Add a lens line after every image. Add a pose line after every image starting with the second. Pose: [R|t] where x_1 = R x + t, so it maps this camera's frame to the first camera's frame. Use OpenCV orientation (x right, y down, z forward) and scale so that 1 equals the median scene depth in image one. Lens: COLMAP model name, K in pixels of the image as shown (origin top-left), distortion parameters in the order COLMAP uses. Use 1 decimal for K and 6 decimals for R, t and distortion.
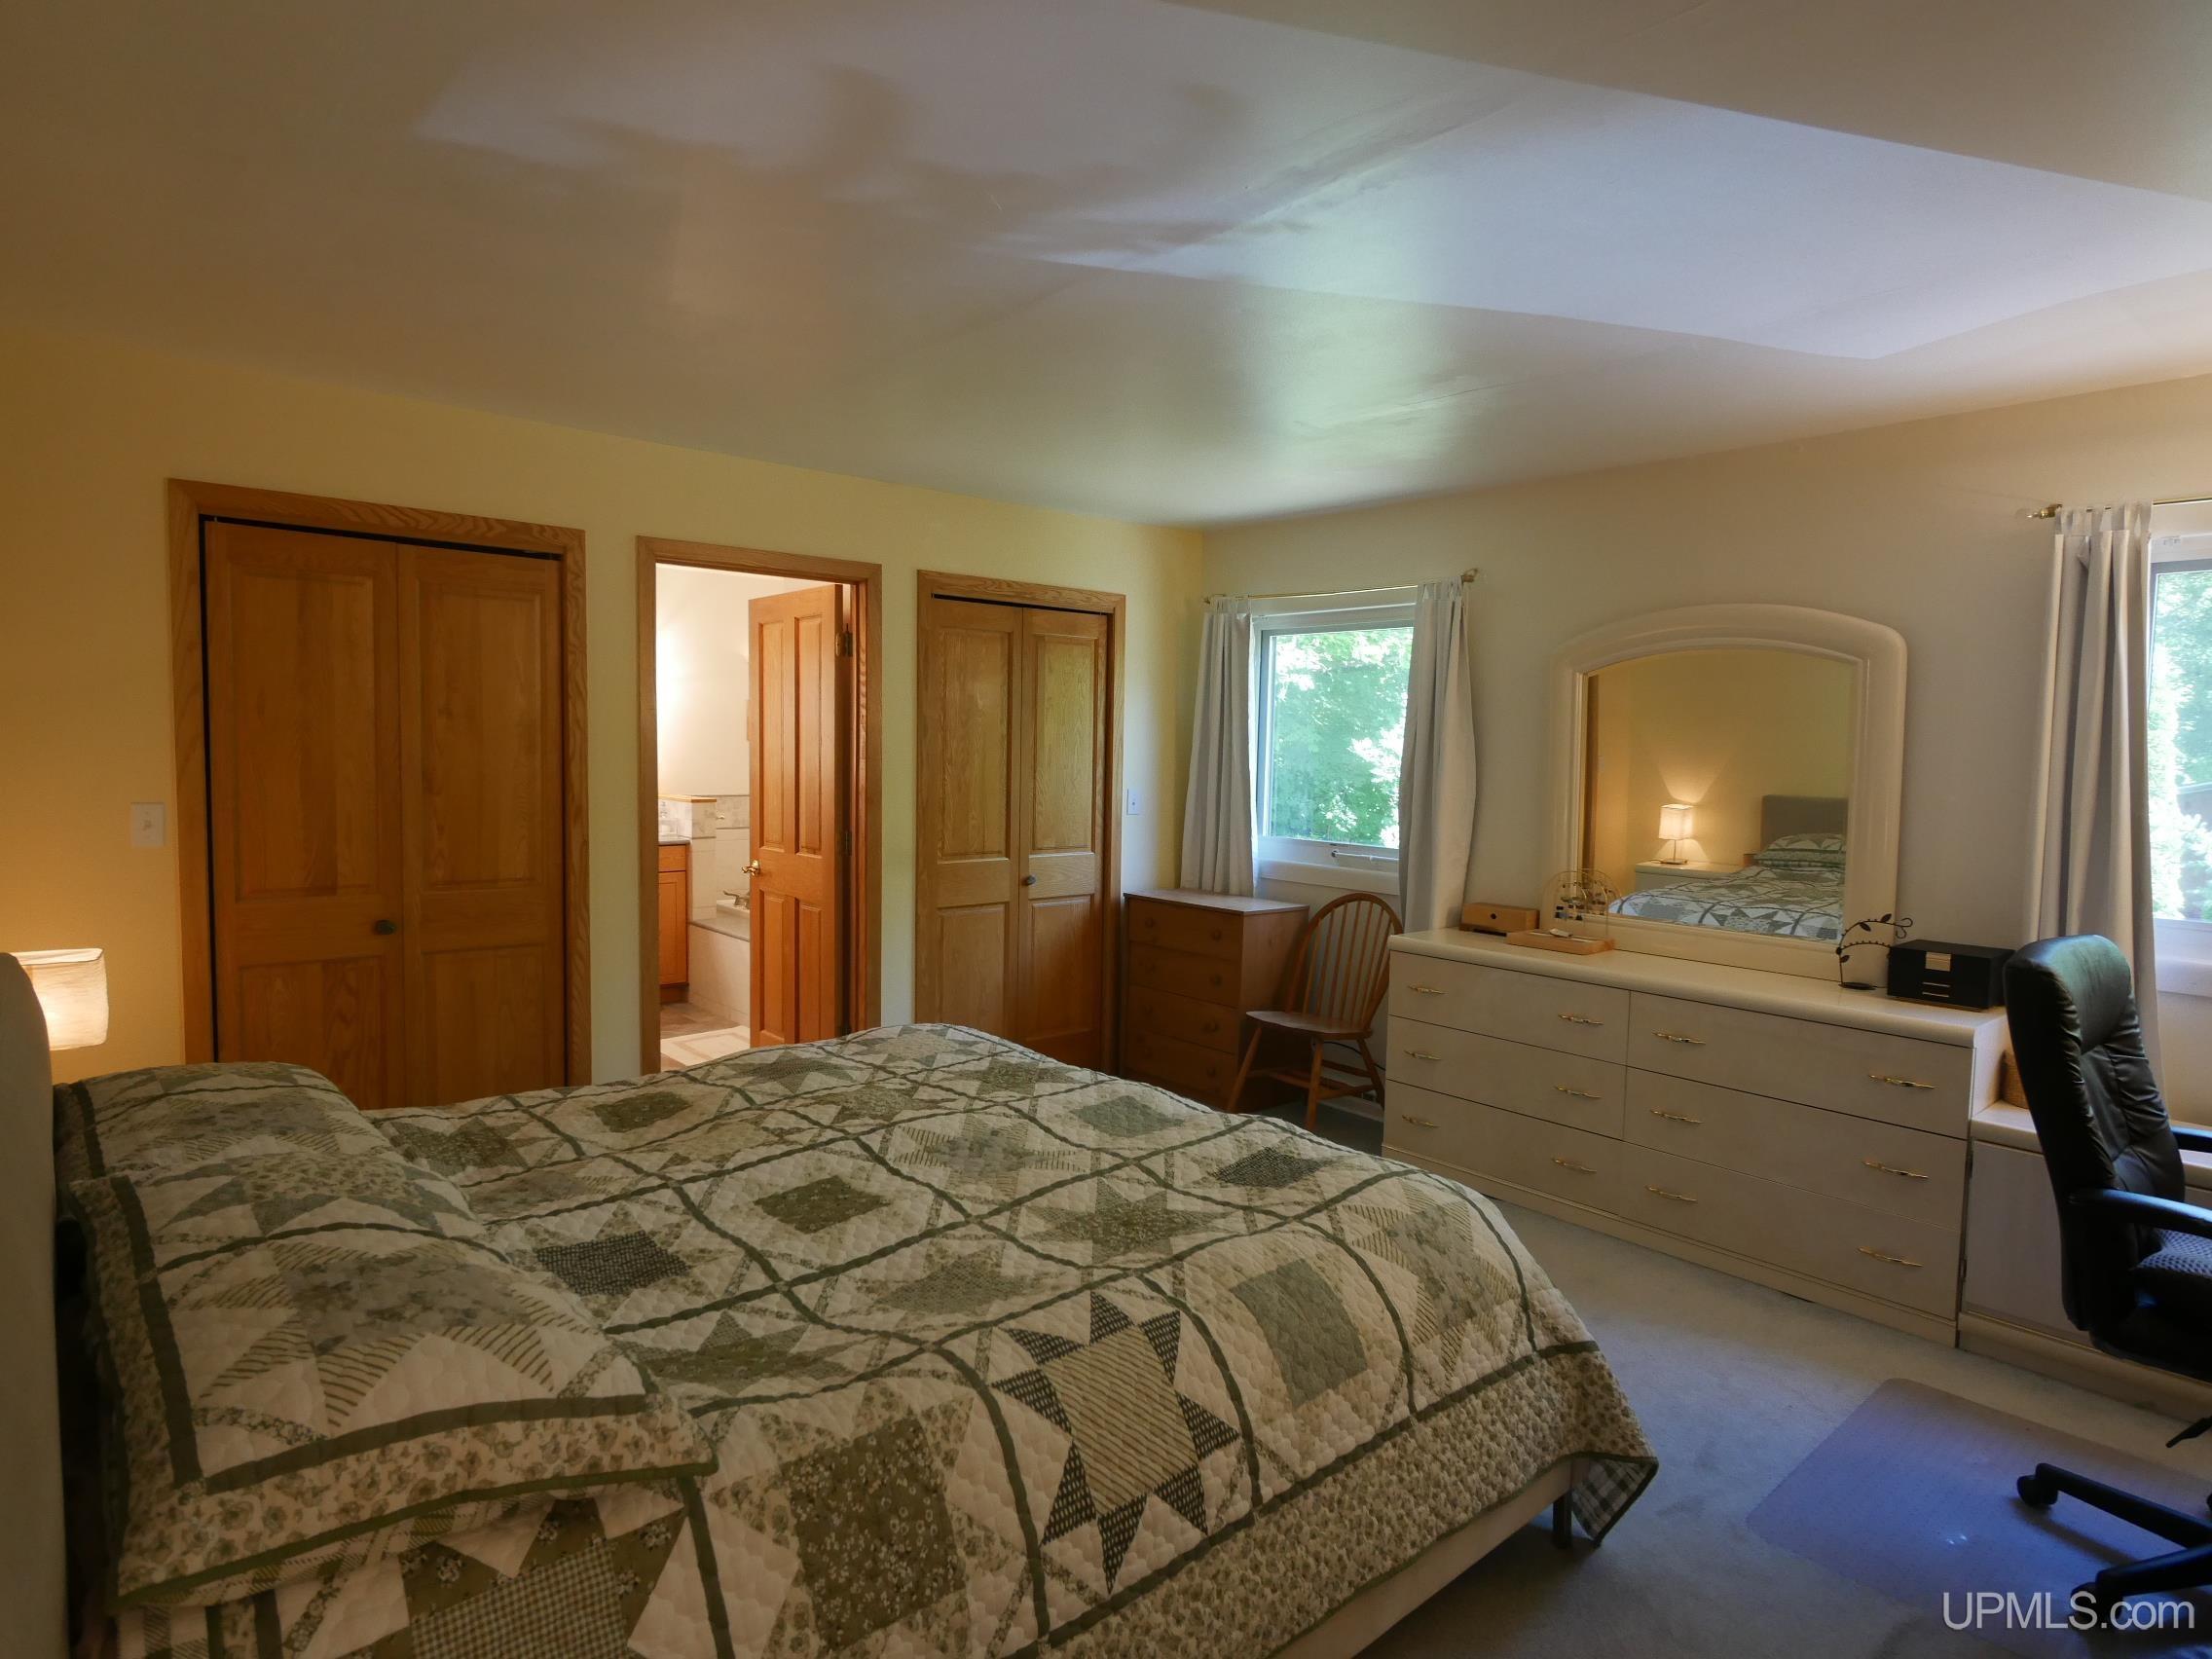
lens RADIAL K [[1237.2, 0, 1101.9], [0, 1237.2, 829.6], [0, 0, 1]] dist [-0.001981, -0.000326]
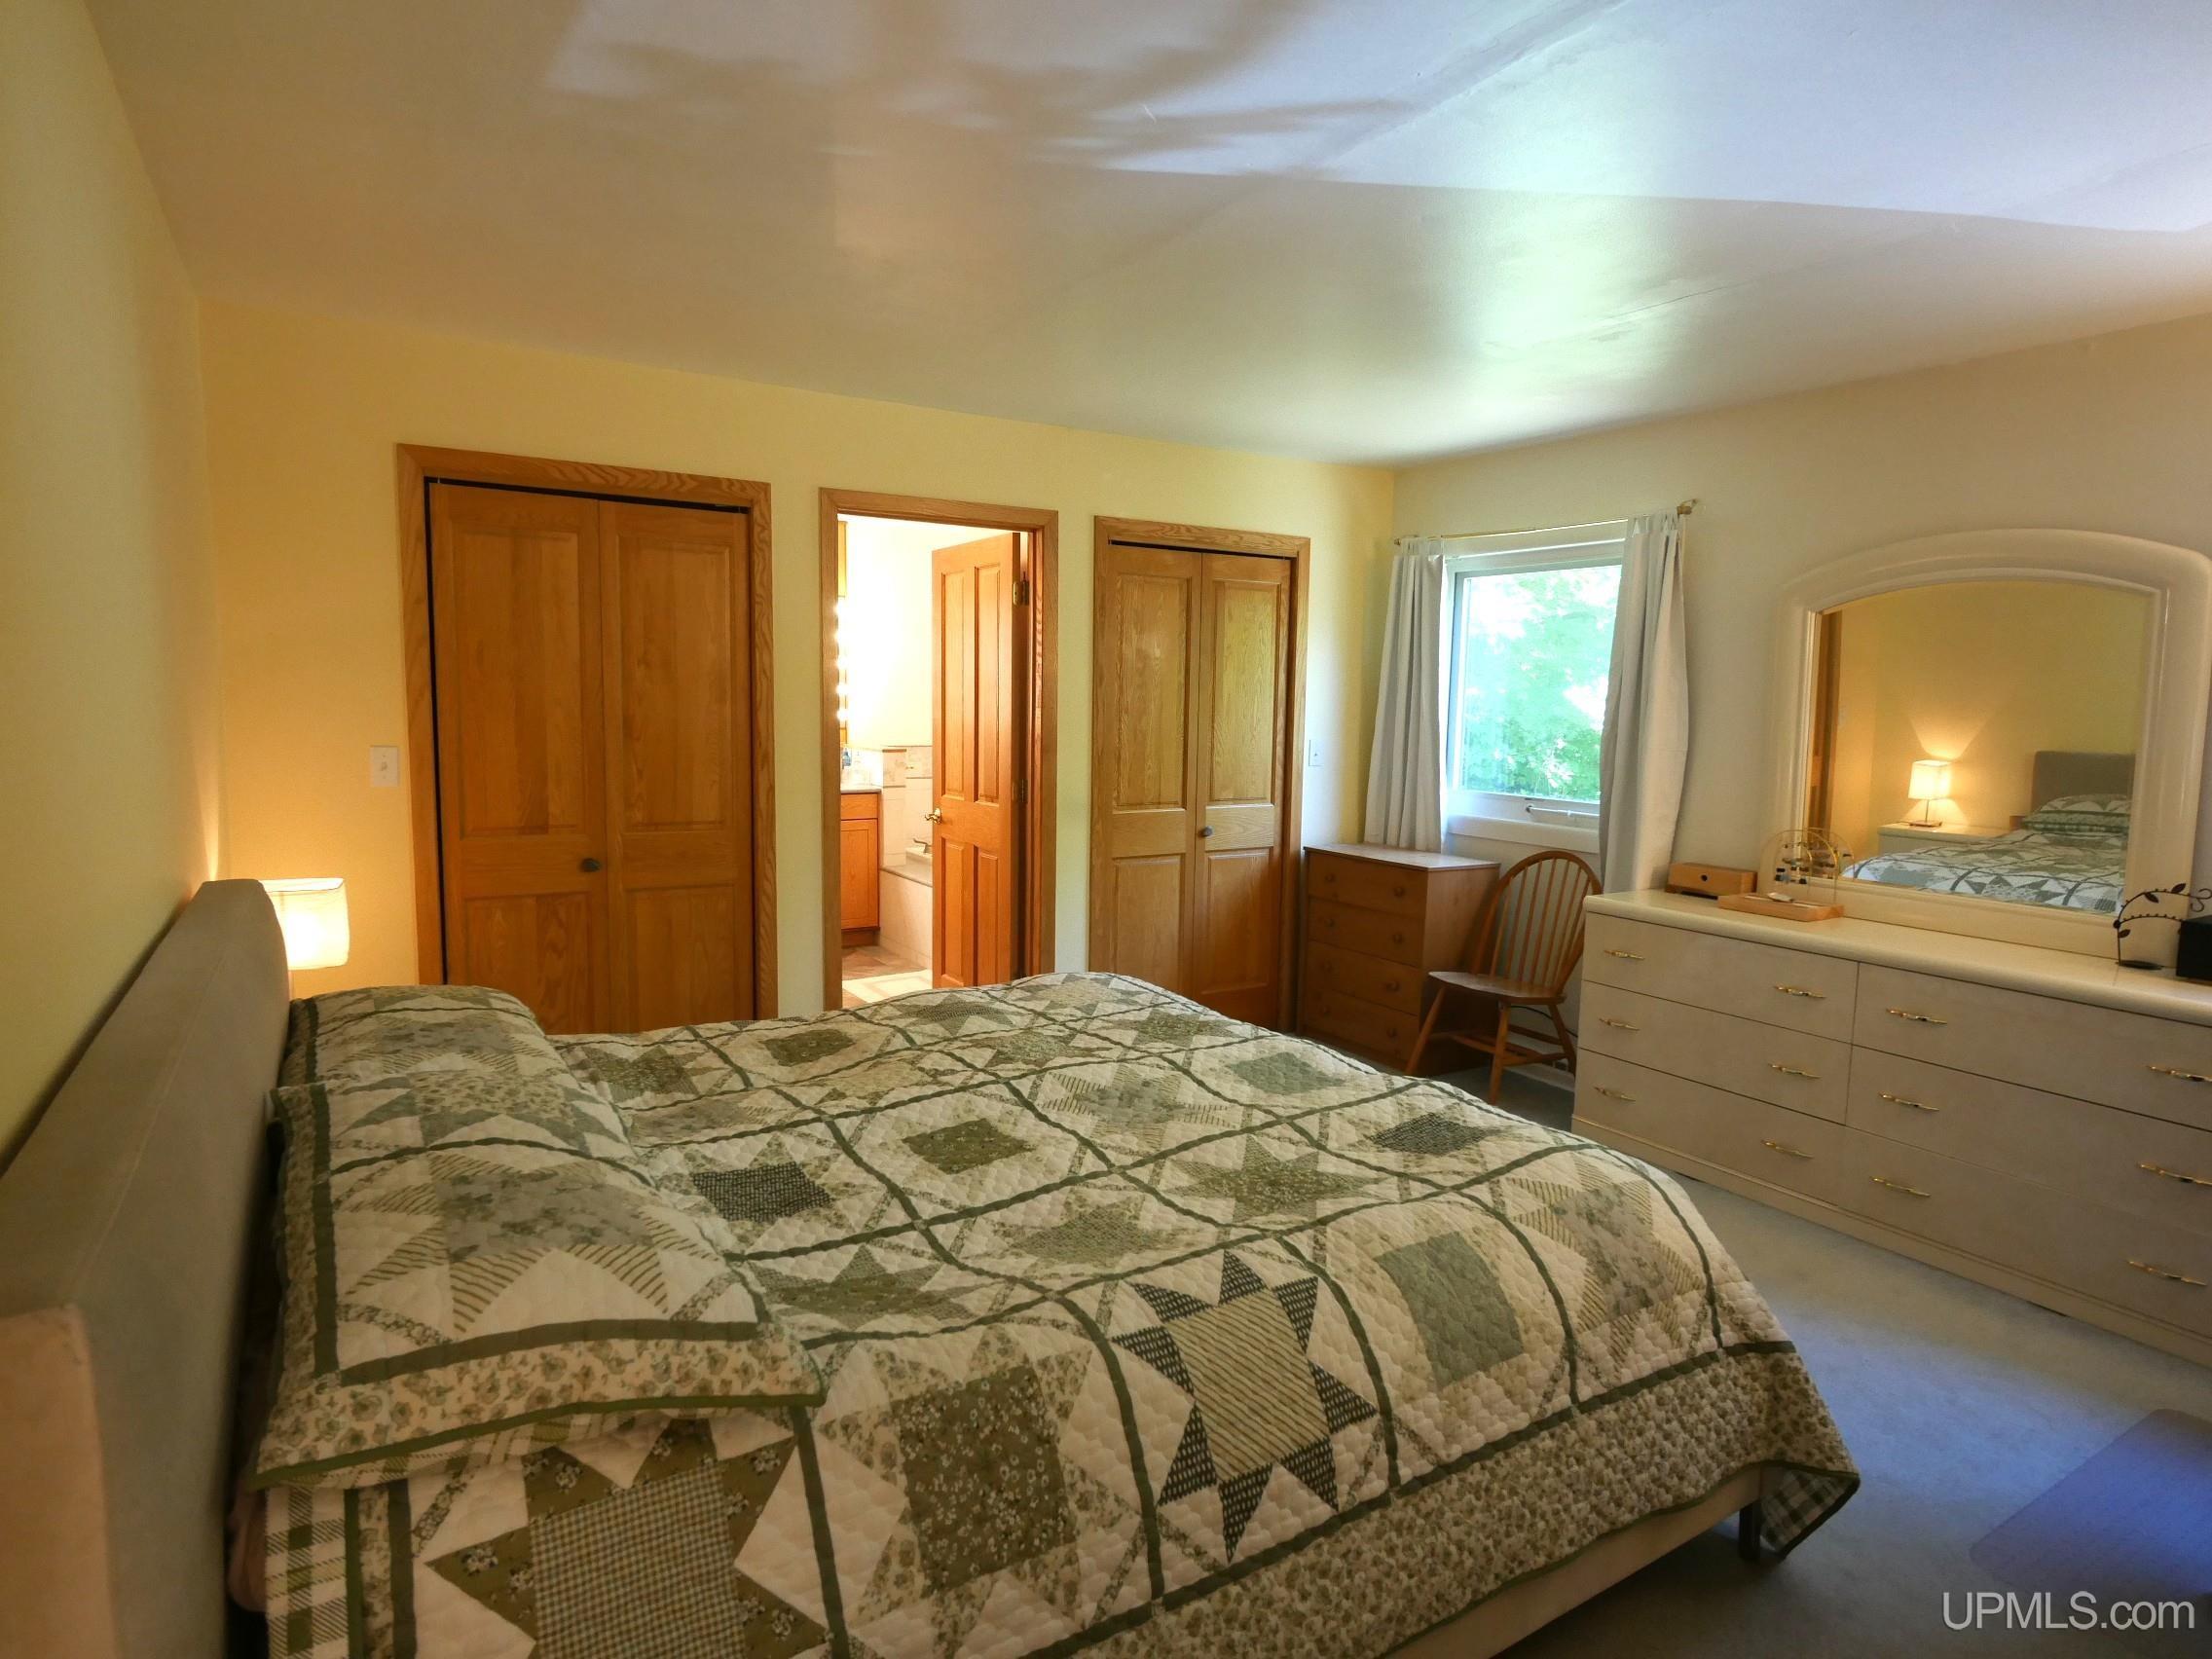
lens RADIAL K [[1237.2, 0, 1101.9], [0, 1237.2, 829.6], [0, 0, 1]] dist [-0.001981, -0.000326]
pose [[0.987297, 0.015070, -0.158169, 0.030881], [-0.009331, 0.999273, 0.036963, 0.007236], [0.158611, -0.035017, 0.986720, 0.031024]]
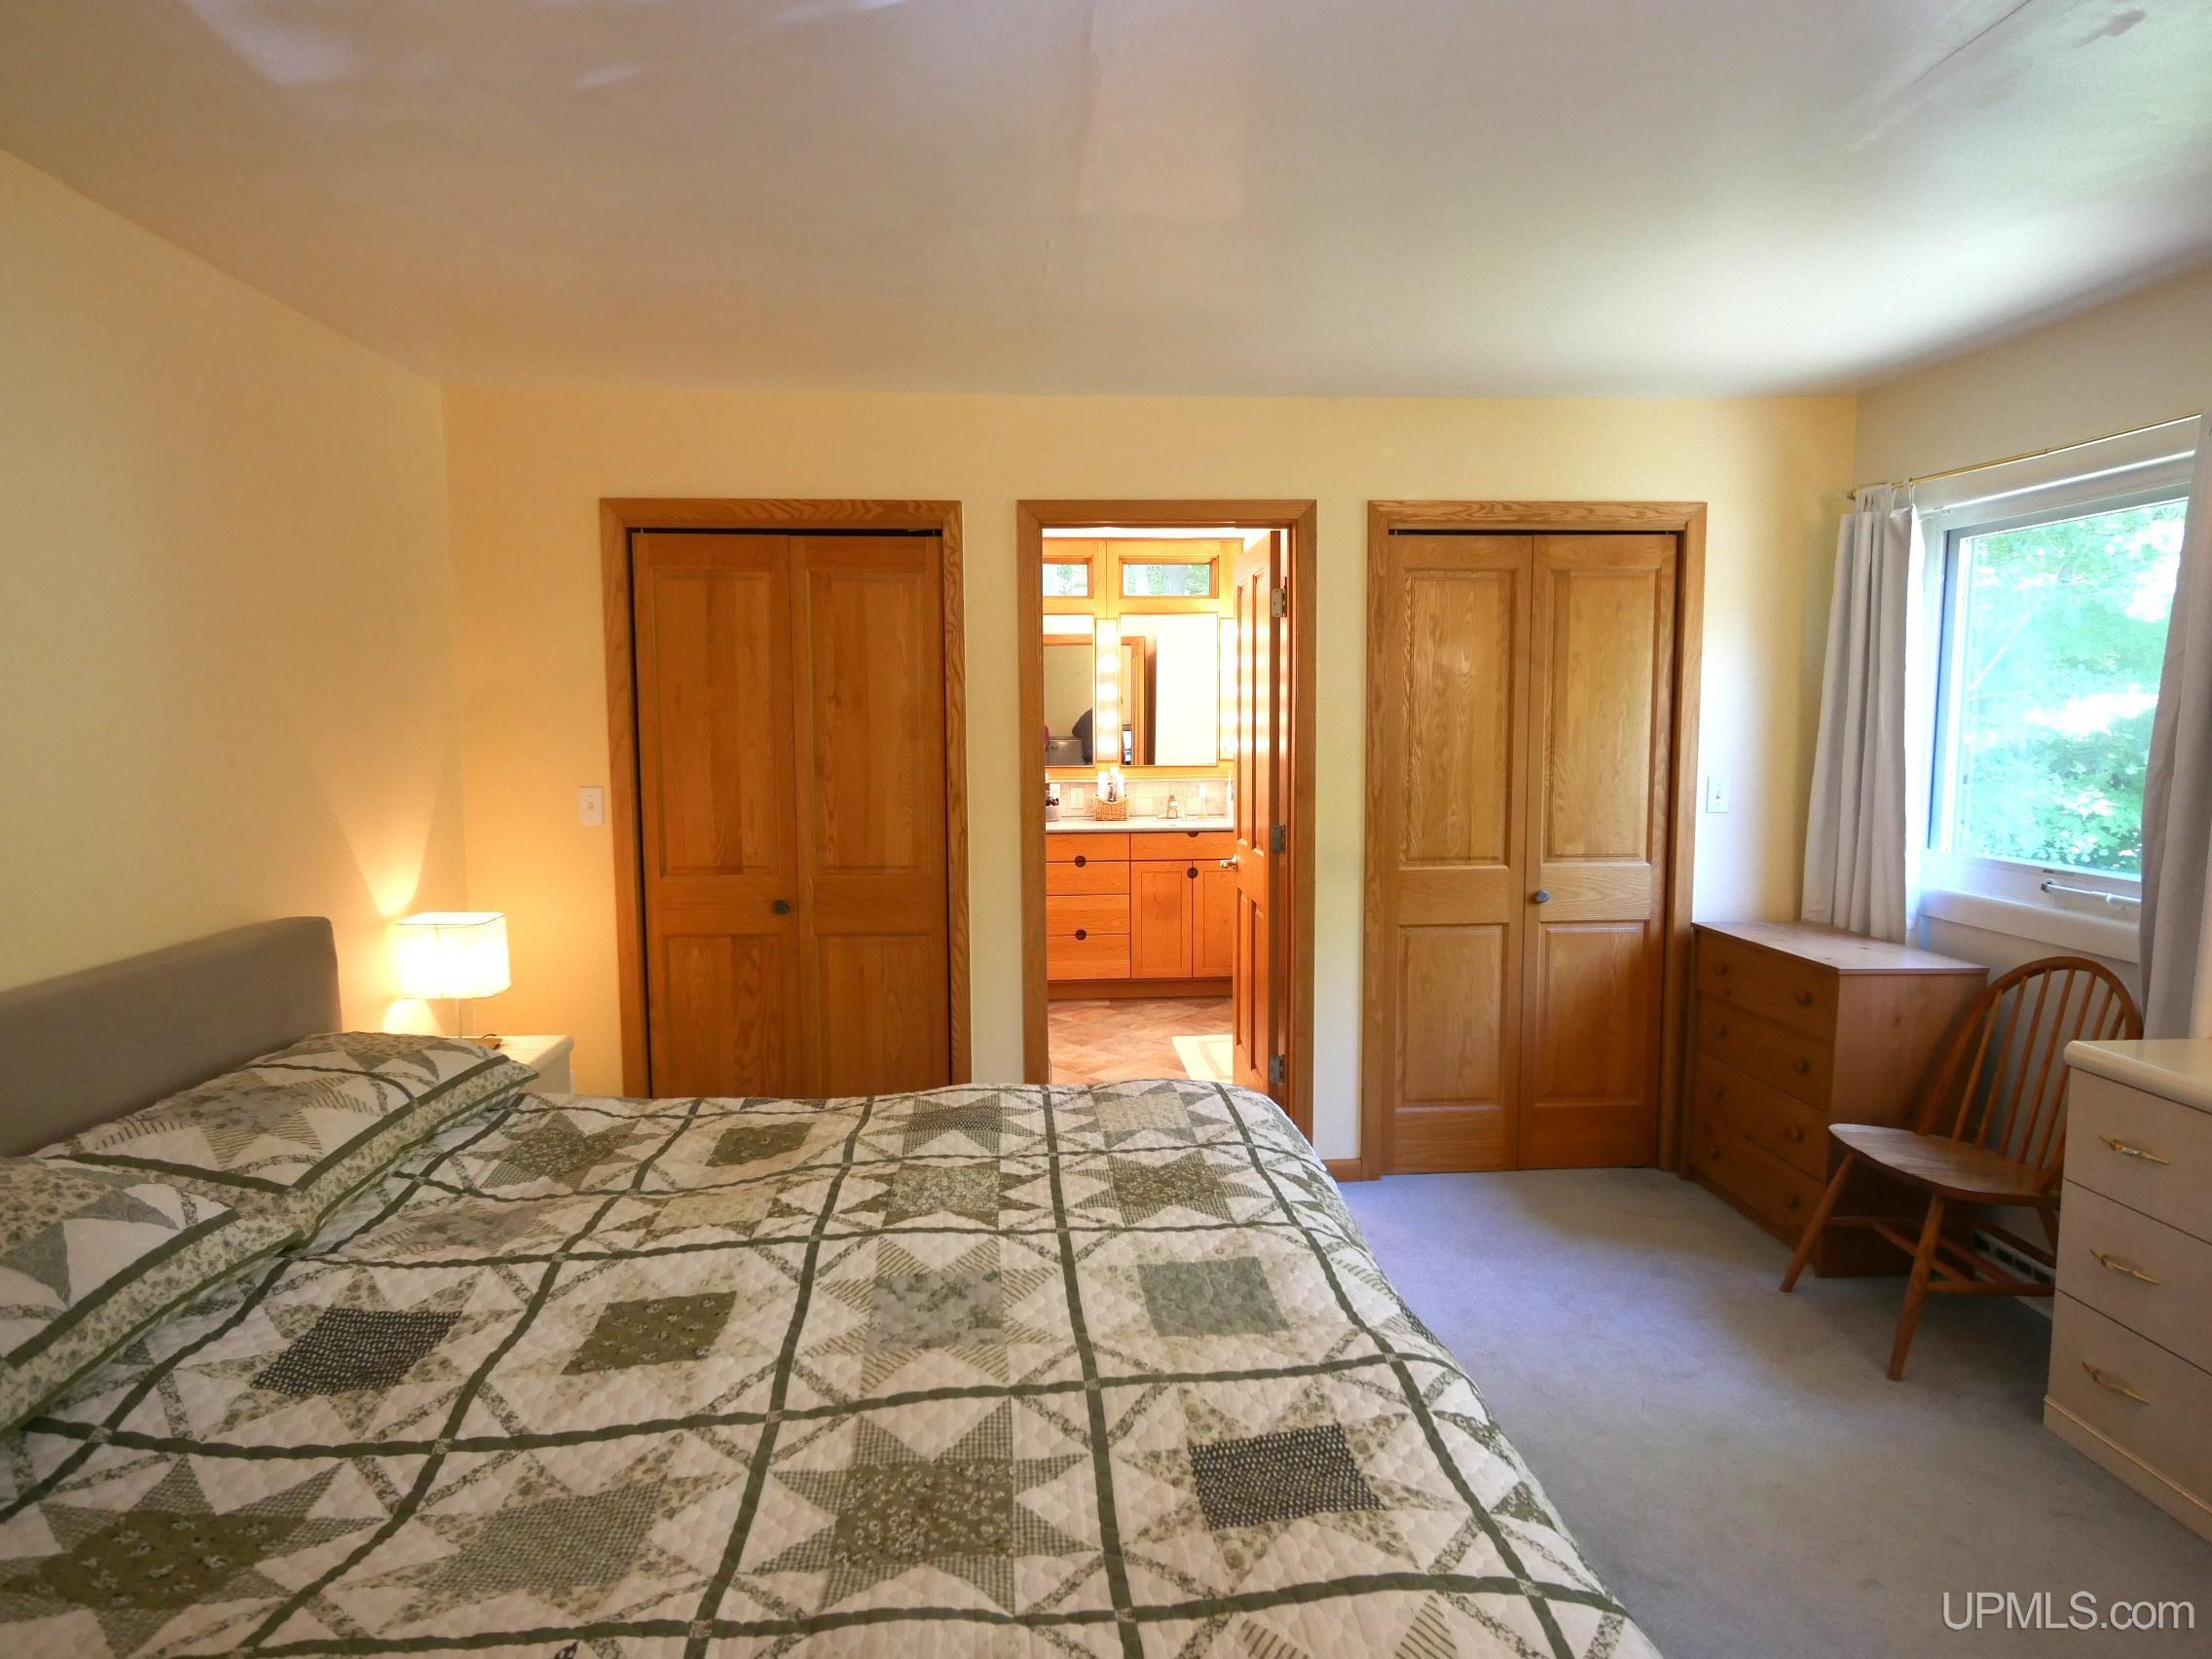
lens RADIAL K [[1237.2, 0, 1101.9], [0, 1237.2, 829.6], [0, 0, 1]] dist [-0.001981, -0.000326]
pose [[0.793501, 0.033590, -0.607641, 0.379781], [-0.022358, 0.999411, 0.026049, -0.028232], [0.608158, -0.007084, 0.793785, 0.479875]]
